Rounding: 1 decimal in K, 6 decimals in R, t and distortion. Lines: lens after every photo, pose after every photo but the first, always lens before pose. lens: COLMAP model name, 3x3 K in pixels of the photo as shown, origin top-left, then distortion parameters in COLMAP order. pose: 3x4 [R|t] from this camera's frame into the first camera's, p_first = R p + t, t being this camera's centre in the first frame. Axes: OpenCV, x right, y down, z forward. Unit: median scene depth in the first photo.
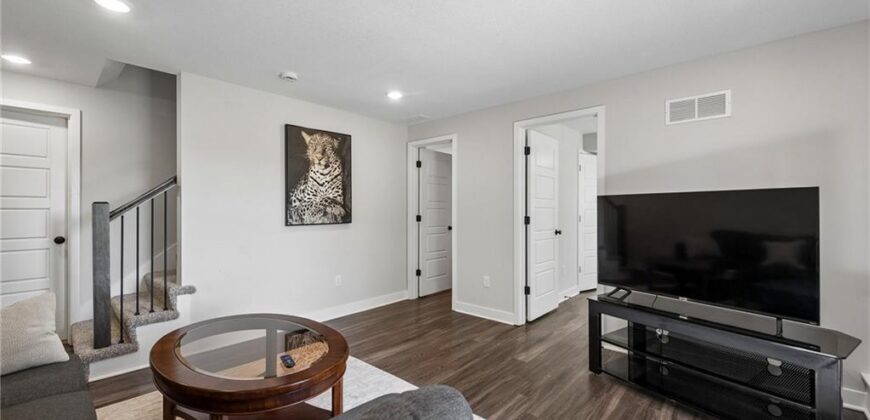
lens RADIAL K [[341.6, 0, 435.0], [0, 341.6, 210.0], [0, 0, 1]] dist [-0.000198, -0.000038]
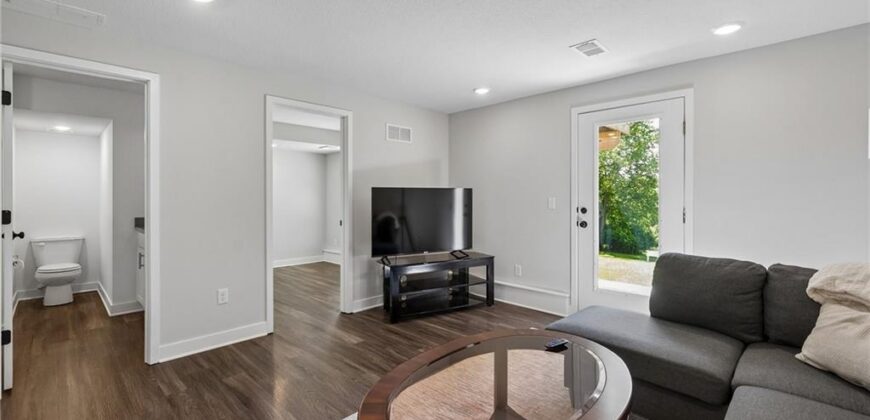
lens RADIAL K [[368.3, 0, 422.2], [0, 368.3, 209.6], [0, 0, 1]] dist [0.000059, 0.000011]
pose [[0.083274, -0.034982, 0.995913, -0.846479], [0.000066, 0.999384, 0.035098, -0.010627], [-0.996527, -0.002857, 0.083225, 0.703267]]
